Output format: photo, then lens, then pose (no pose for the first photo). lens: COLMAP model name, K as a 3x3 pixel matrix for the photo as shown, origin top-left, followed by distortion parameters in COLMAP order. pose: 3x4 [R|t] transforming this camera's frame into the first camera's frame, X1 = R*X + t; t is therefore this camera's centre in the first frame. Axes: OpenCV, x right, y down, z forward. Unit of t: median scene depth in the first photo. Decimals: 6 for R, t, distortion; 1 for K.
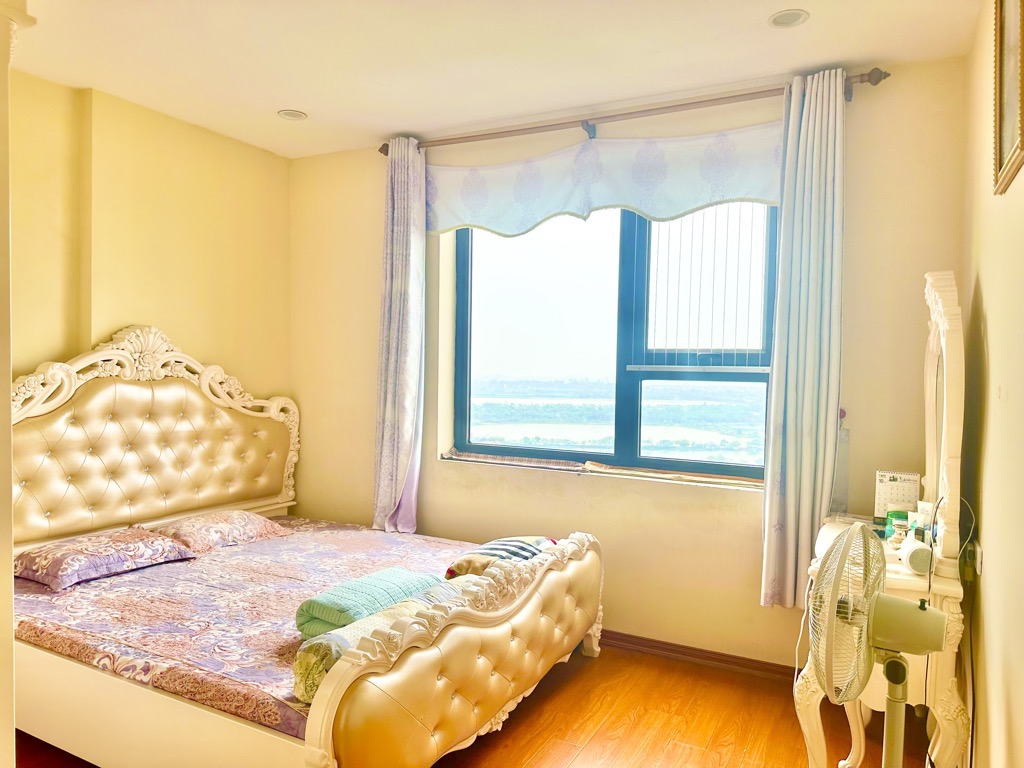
lens RADIAL K [[722.6, 0, 512.0], [0, 722.6, 384.0], [0, 0, 1]] dist [0.013003, -0.017662]
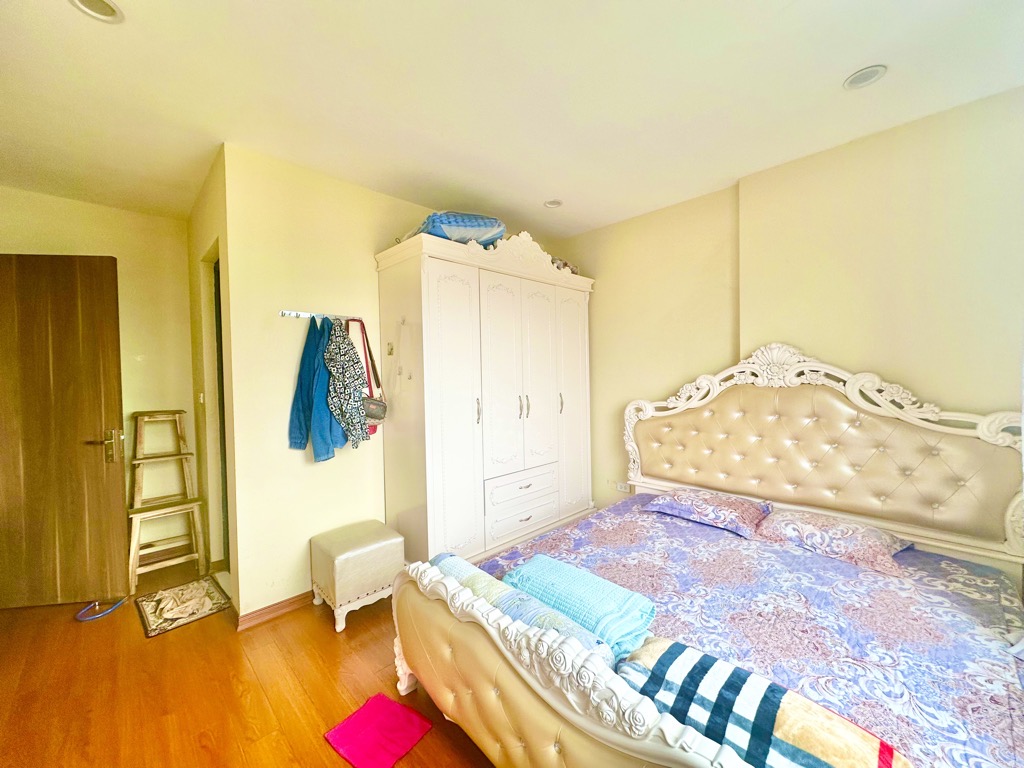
lens RADIAL K [[404.5, 0, 512.0], [0, 404.5, 384.0], [0, 0, 1]] dist [0.000543, 0.000142]
pose [[-0.311742, 0.004244, -0.950157, 0.293818], [-0.010334, 0.999916, 0.007857, -0.011171], [0.950111, 0.012268, -0.311672, 0.802506]]
